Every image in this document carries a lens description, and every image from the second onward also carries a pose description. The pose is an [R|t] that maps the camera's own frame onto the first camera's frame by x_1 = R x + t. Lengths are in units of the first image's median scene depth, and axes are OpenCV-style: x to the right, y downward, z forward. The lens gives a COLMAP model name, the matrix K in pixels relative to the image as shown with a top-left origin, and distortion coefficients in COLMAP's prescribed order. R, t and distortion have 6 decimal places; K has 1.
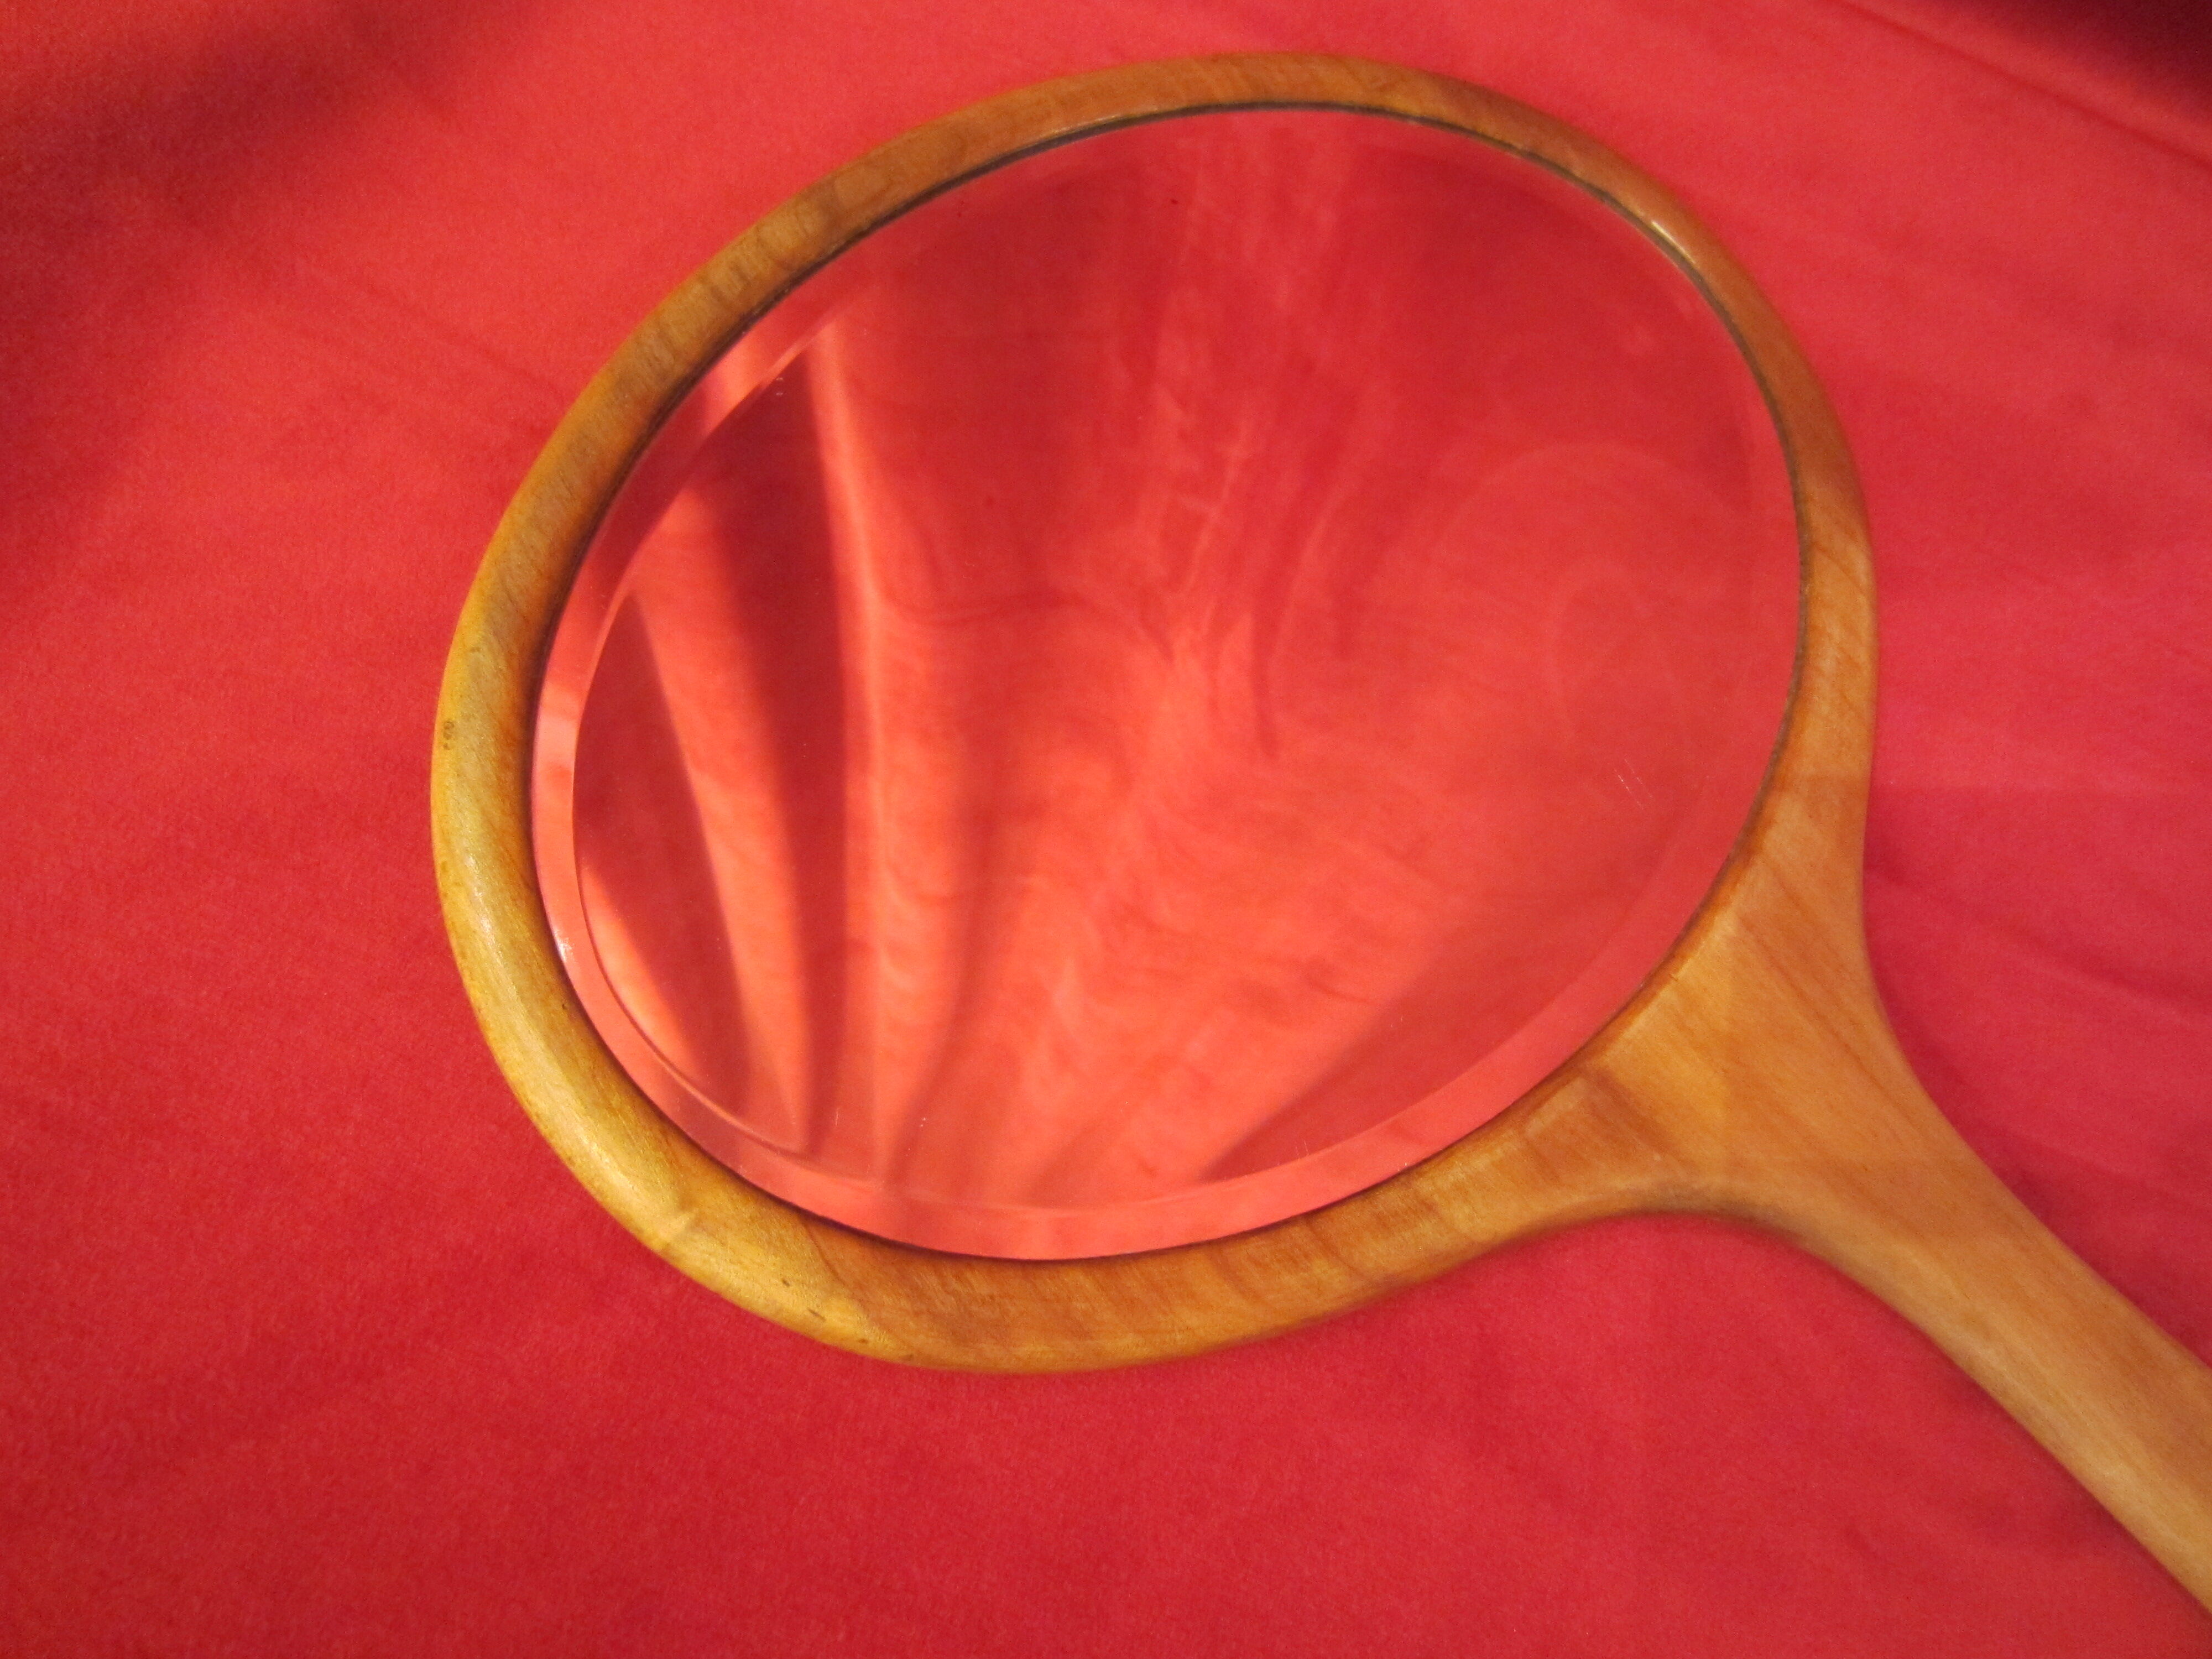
lens RADIAL K [[1523.6, 0, 1116.3], [0, 1523.6, 829.2], [0, 0, 1]] dist [-0.030304, 0.006522]
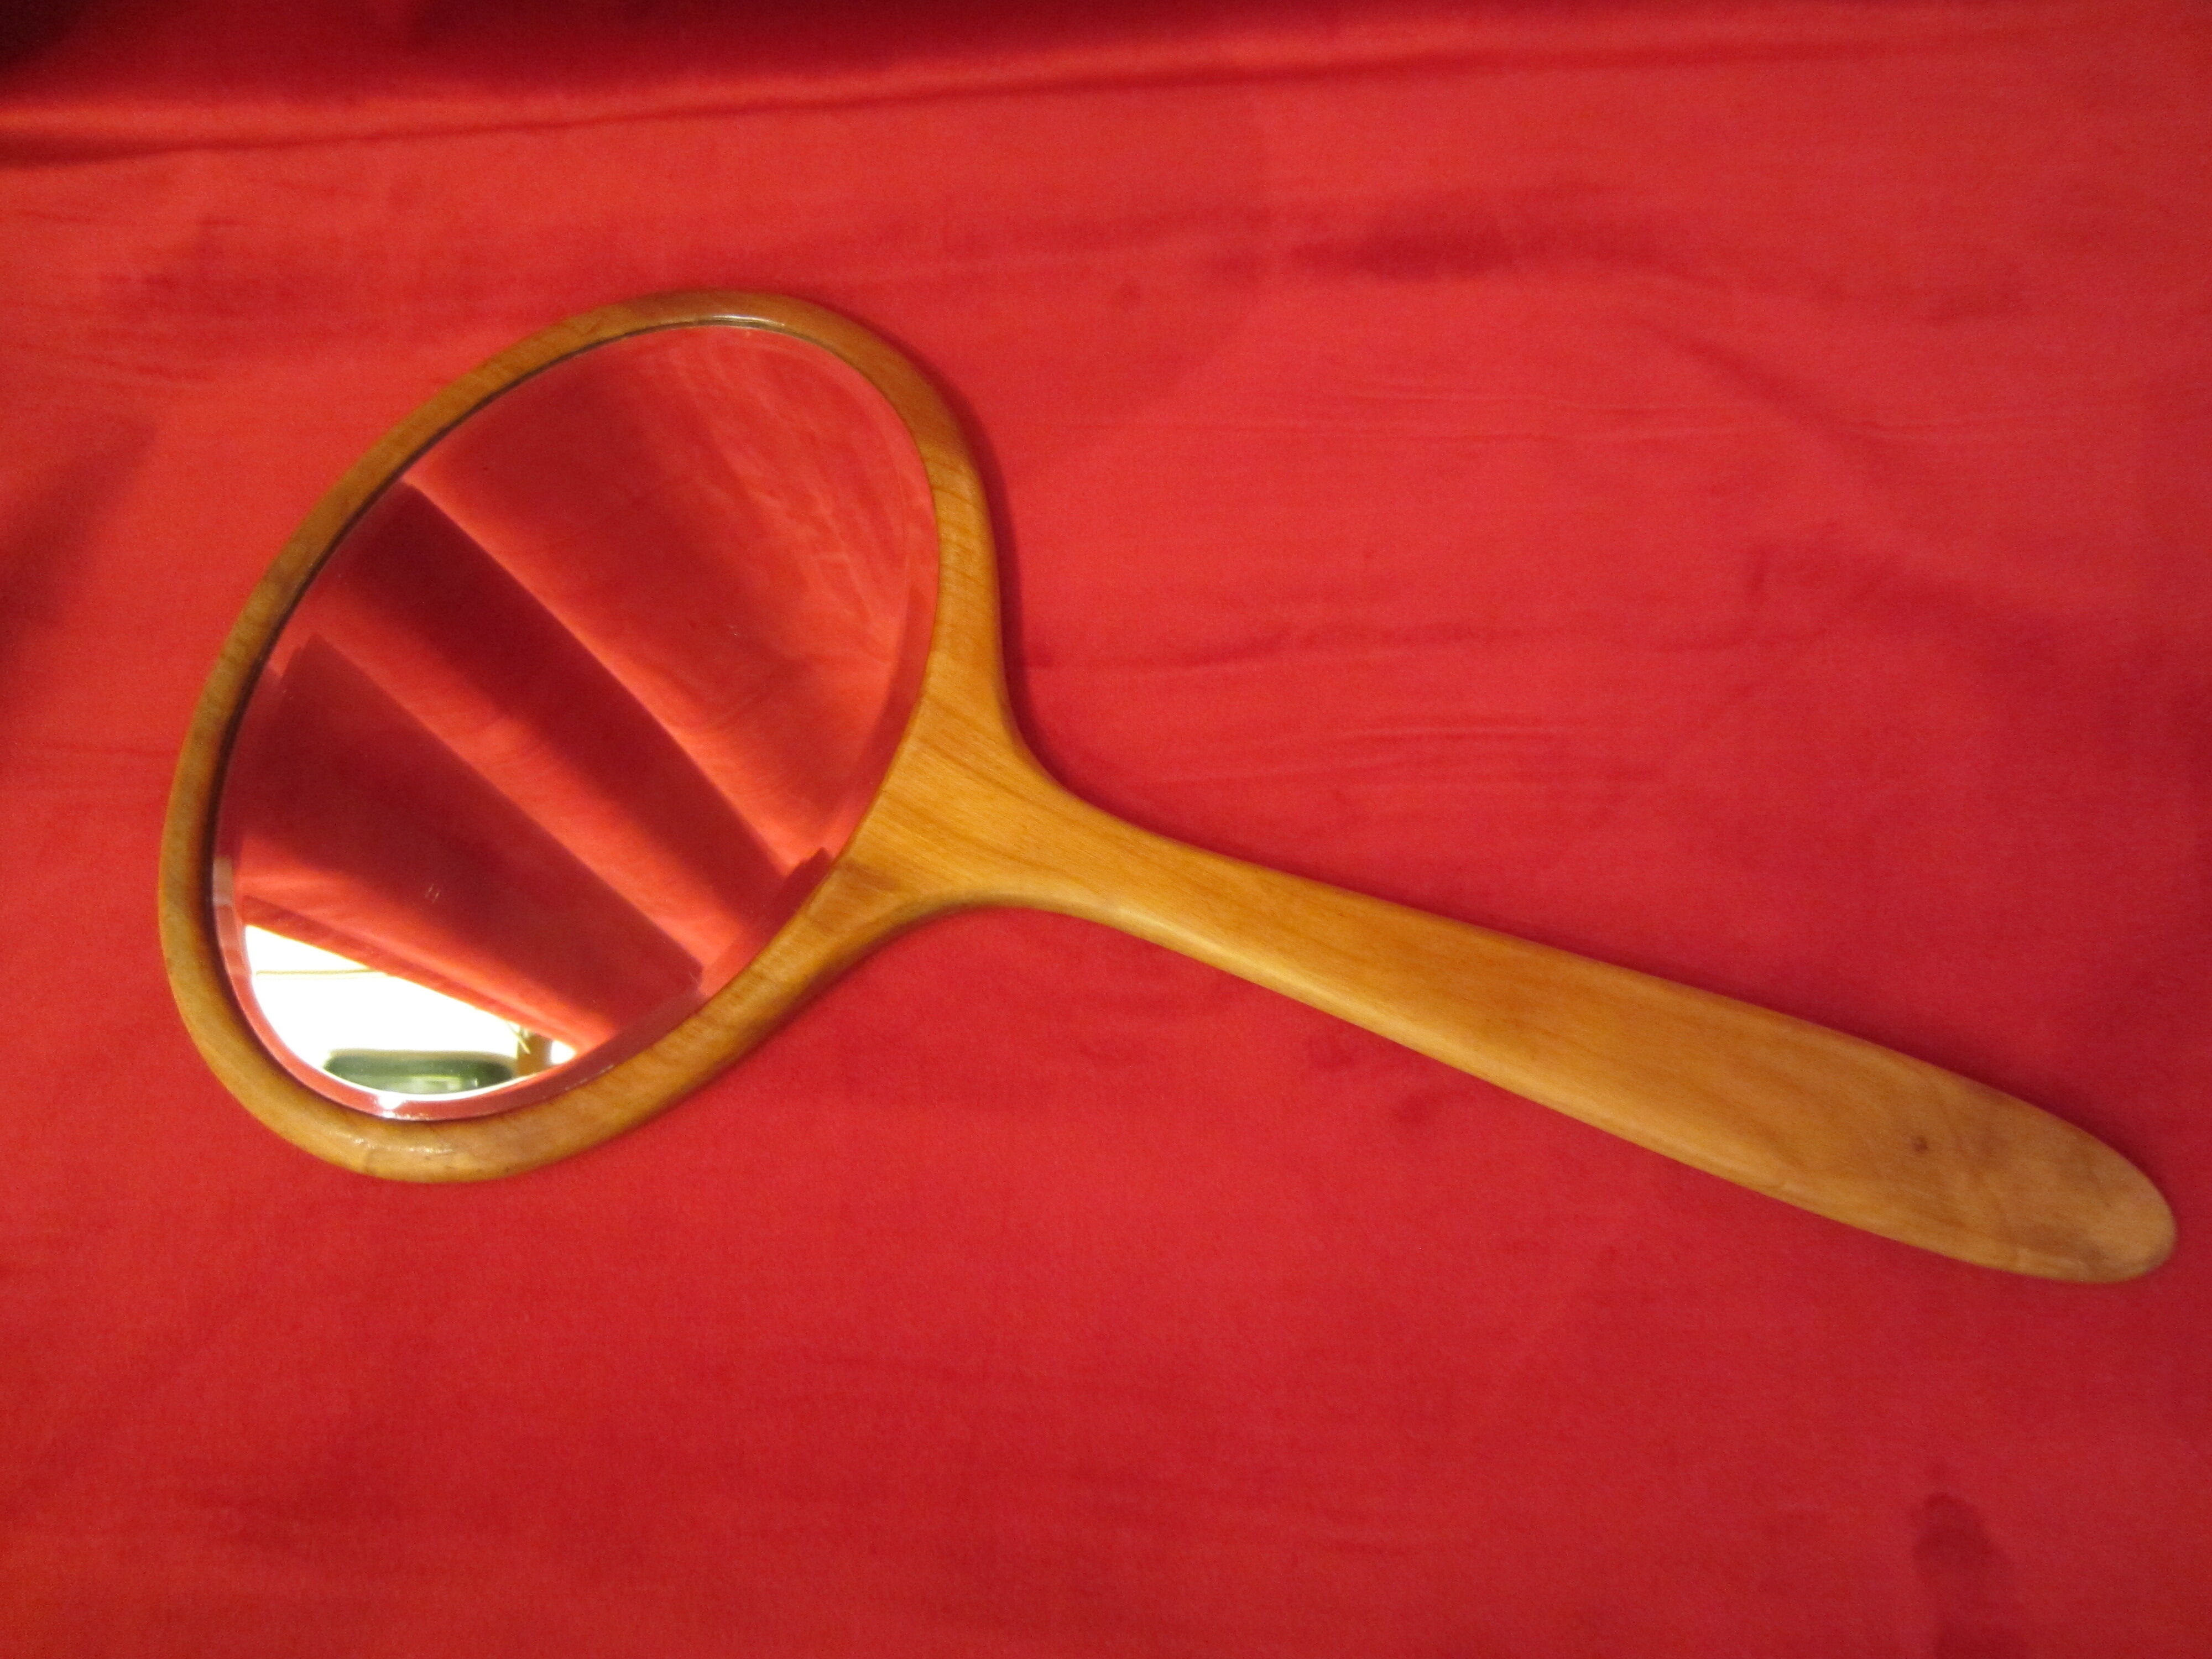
lens RADIAL K [[1523.6, 0, 1101.7], [0, 1523.6, 825.4], [0, 0, 1]] dist [-0.030304, 0.006522]
pose [[0.902676, -0.424716, -0.069219, 0.622917], [0.425195, 0.905063, -0.008397, 0.226091], [0.066214, -0.021852, 0.997566, -0.583079]]
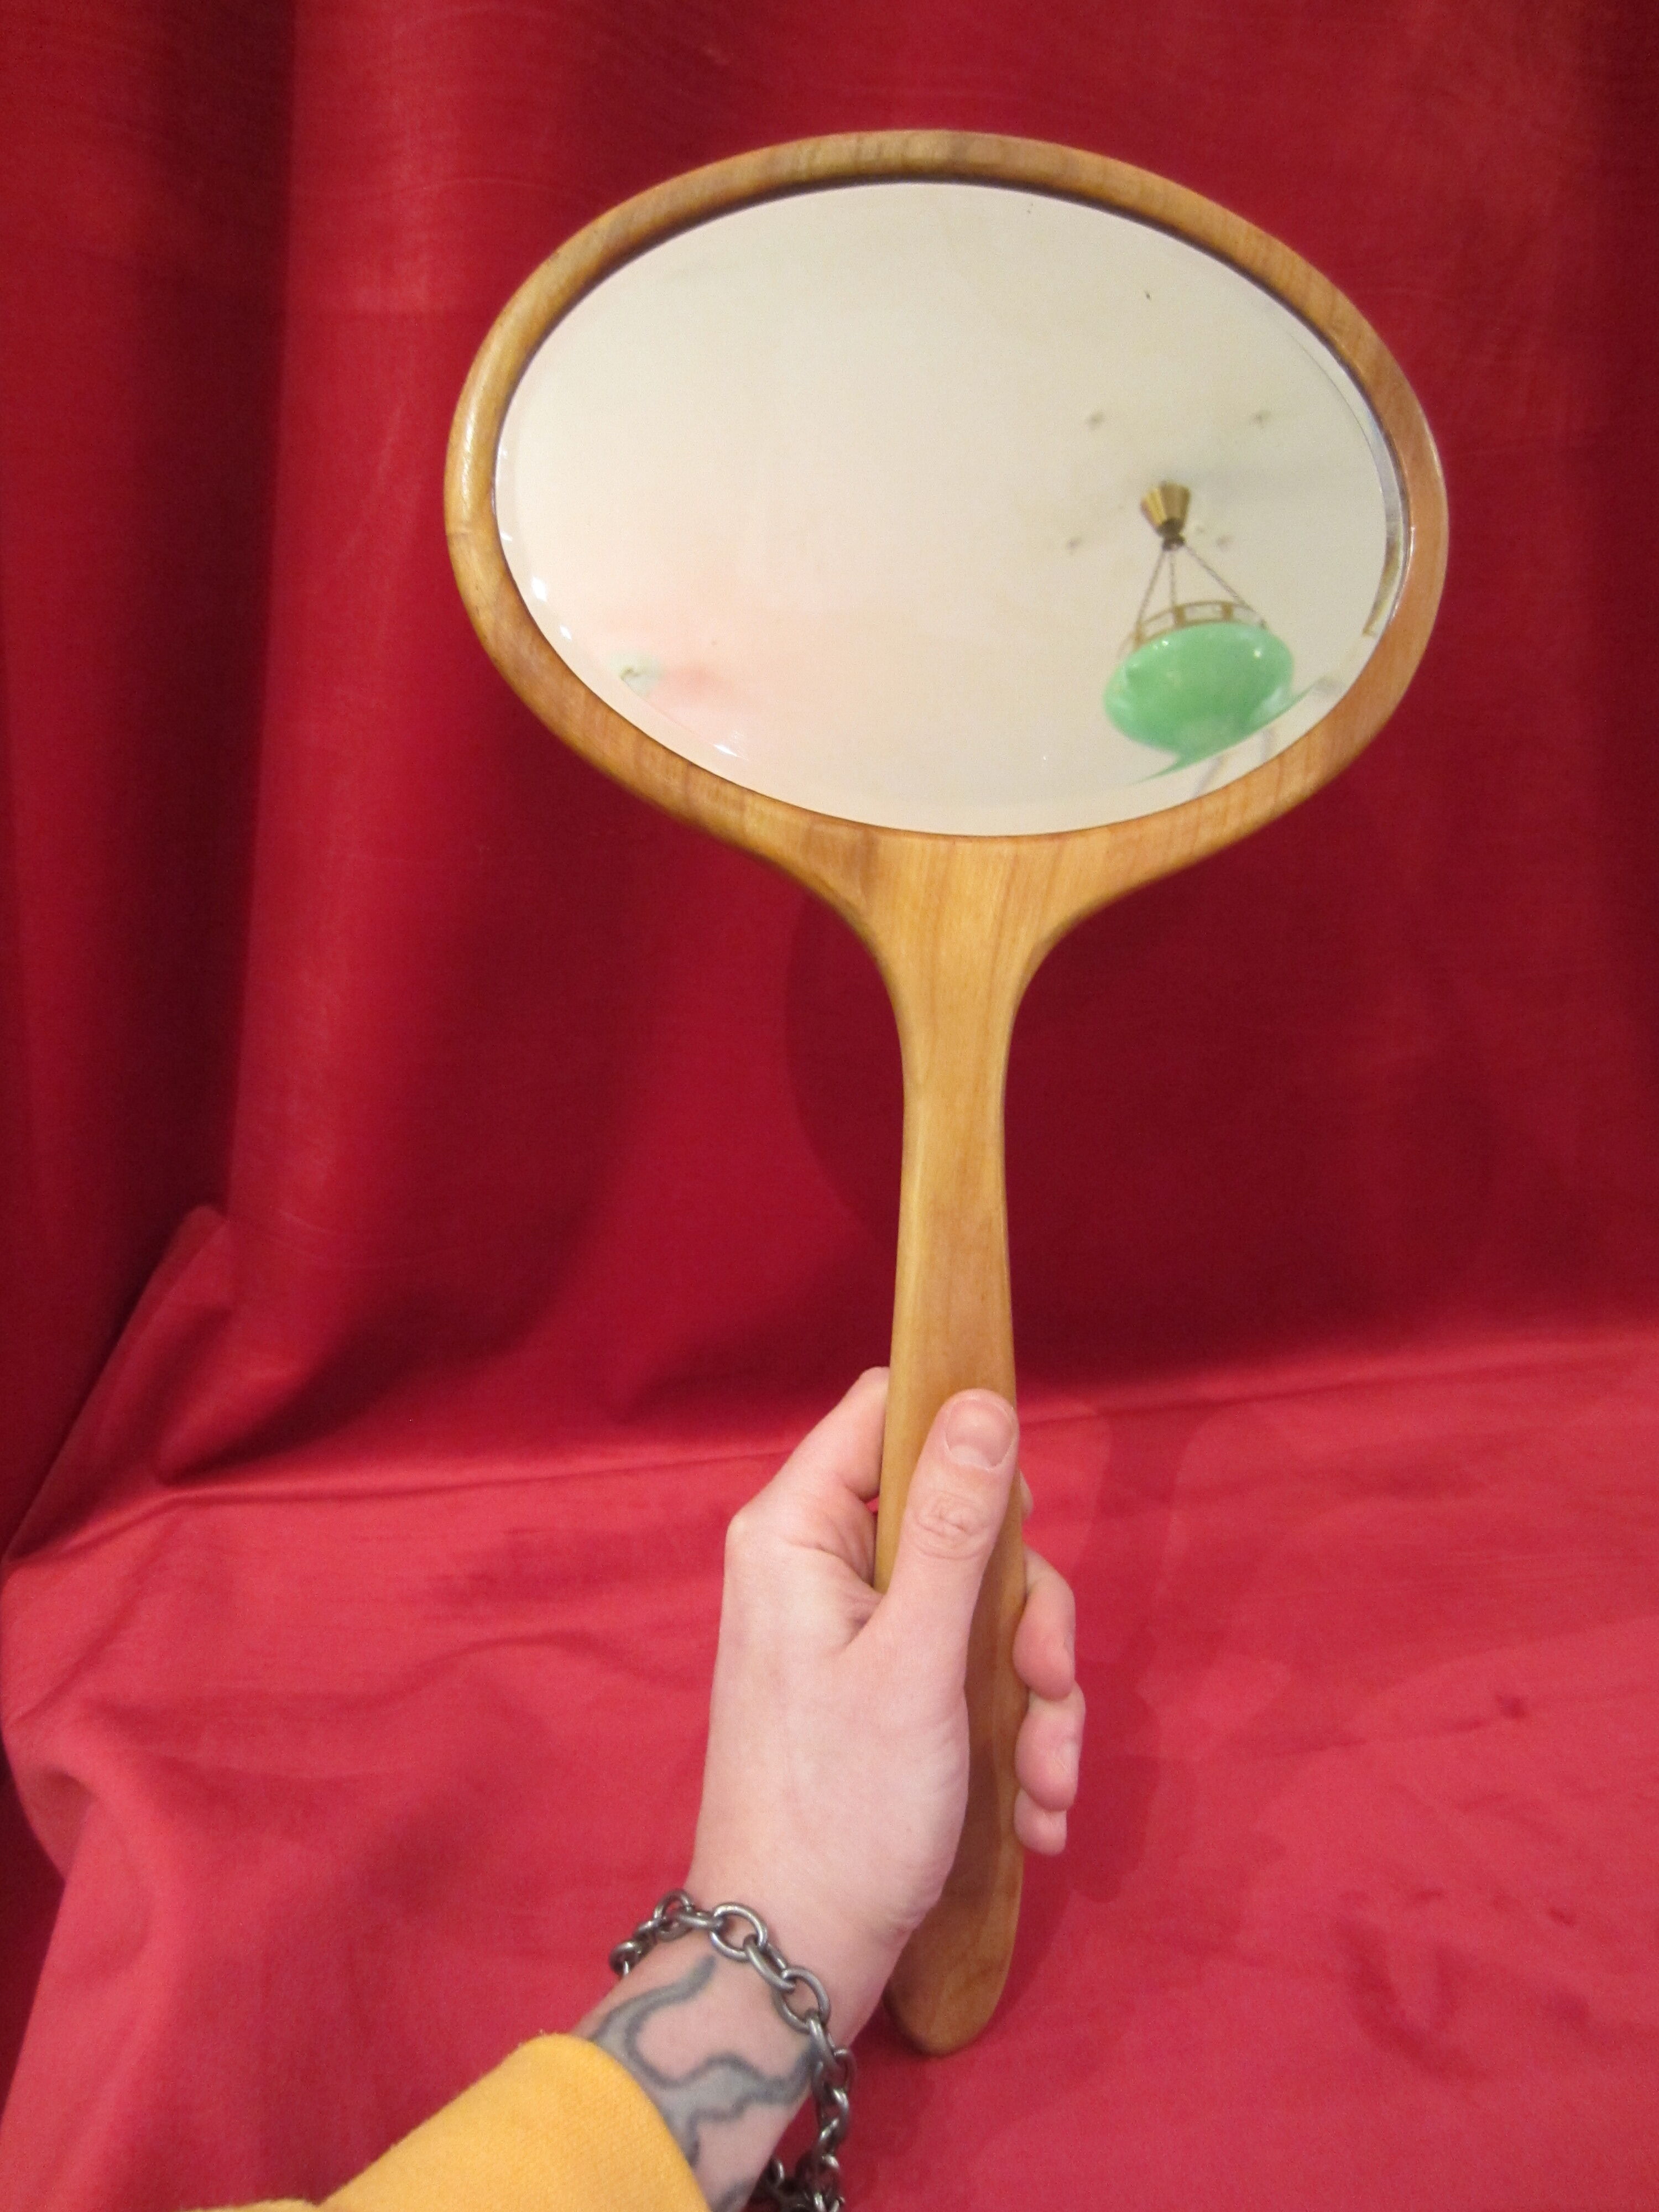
lens RADIAL K [[1523.6, 0, 838.4], [0, 1523.6, 1092.2], [0, 0, 1]] dist [-0.030304, 0.006522]
pose [[0.684182, 0.716735, -0.134857, 0.649731], [-0.670953, 0.691058, 0.268814, -0.073549], [0.285862, -0.093436, 0.953705, -0.632421]]
